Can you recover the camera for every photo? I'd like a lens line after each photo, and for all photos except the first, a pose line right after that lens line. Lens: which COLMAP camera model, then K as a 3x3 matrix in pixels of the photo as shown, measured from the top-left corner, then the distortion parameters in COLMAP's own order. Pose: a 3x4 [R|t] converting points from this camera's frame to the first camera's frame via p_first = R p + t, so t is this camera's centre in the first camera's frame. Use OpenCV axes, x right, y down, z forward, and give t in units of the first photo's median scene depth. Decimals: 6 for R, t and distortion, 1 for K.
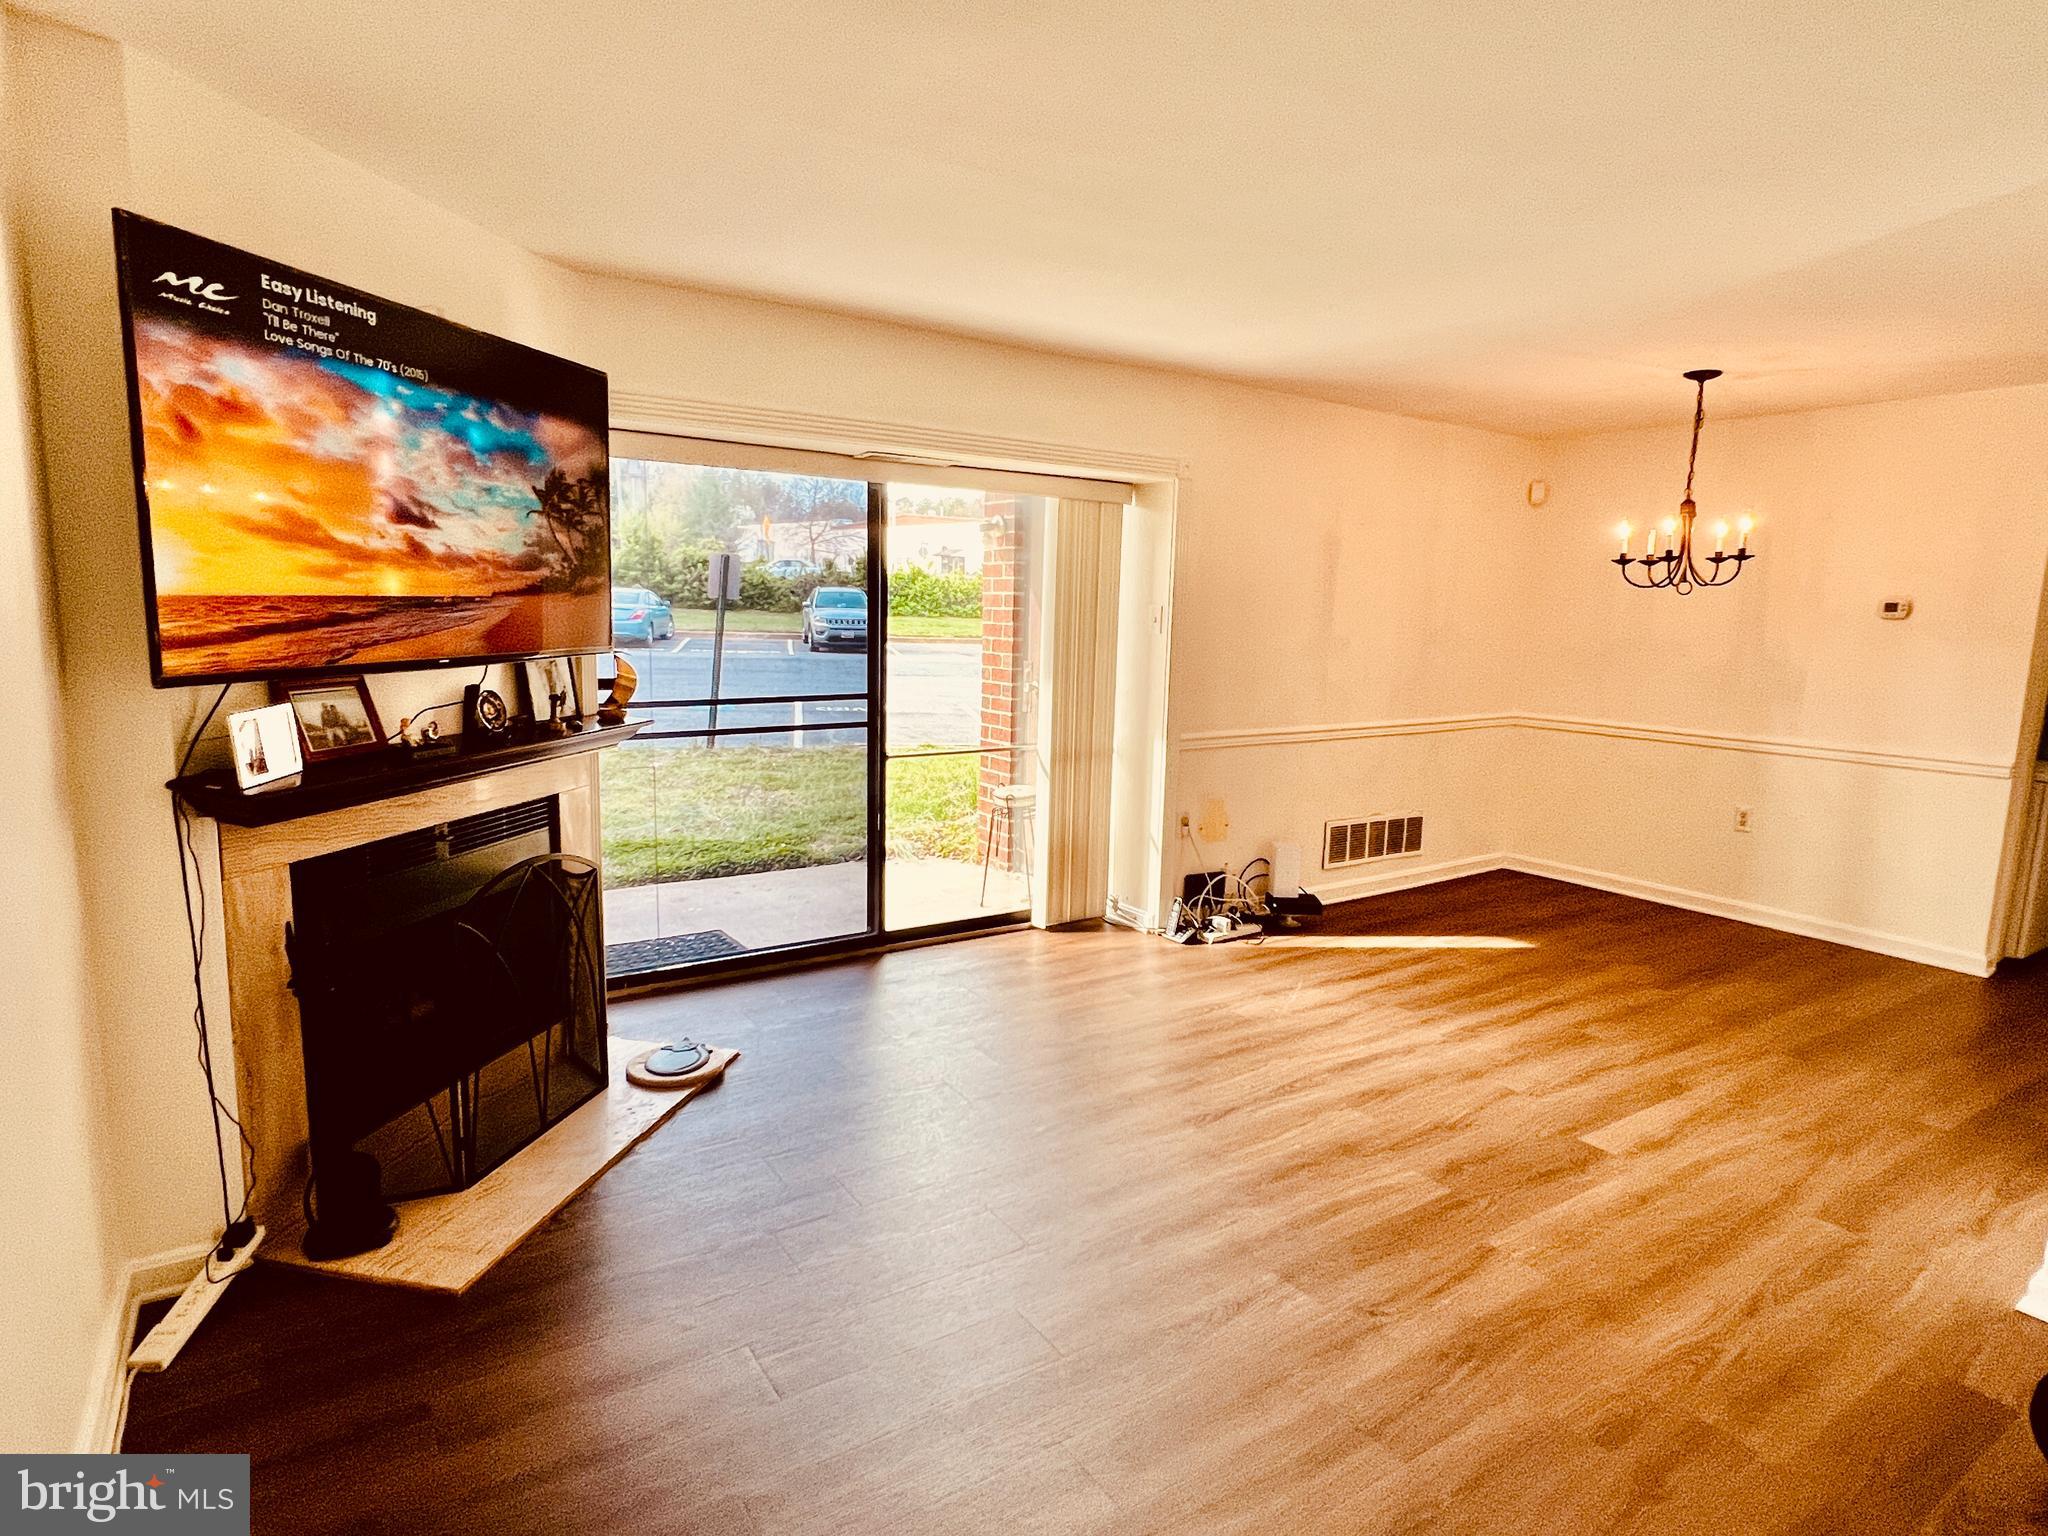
lens RADIAL K [[1121.8, 0, 1024.0], [0, 1121.8, 768.0], [0, 0, 1]] dist [0.002606, 0.000376]
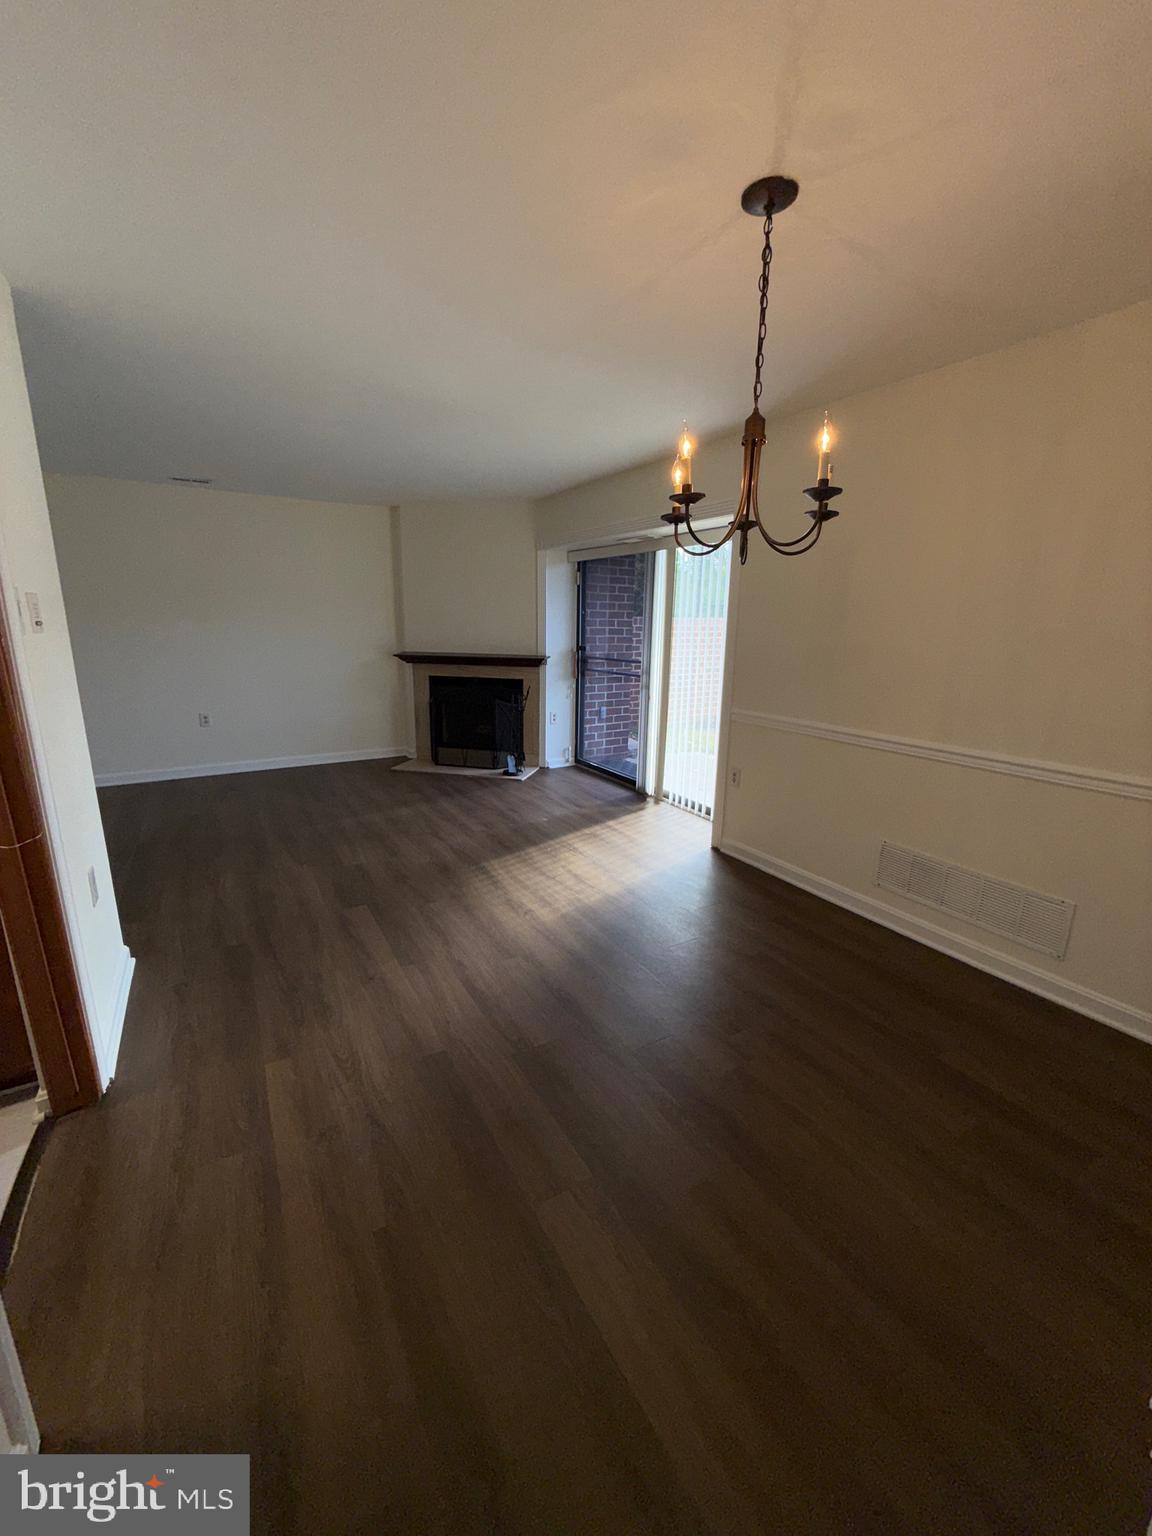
lens RADIAL K [[616.2, 0, 576.0], [0, 616.2, 768.0], [0, 0, 1]] dist [0.003171, -0.000006]
pose [[-0.054732, 0.210625, -0.976034, 0.967664], [-0.158674, 0.963243, 0.216762, -0.099753], [0.985813, 0.166735, -0.019299, 0.917636]]
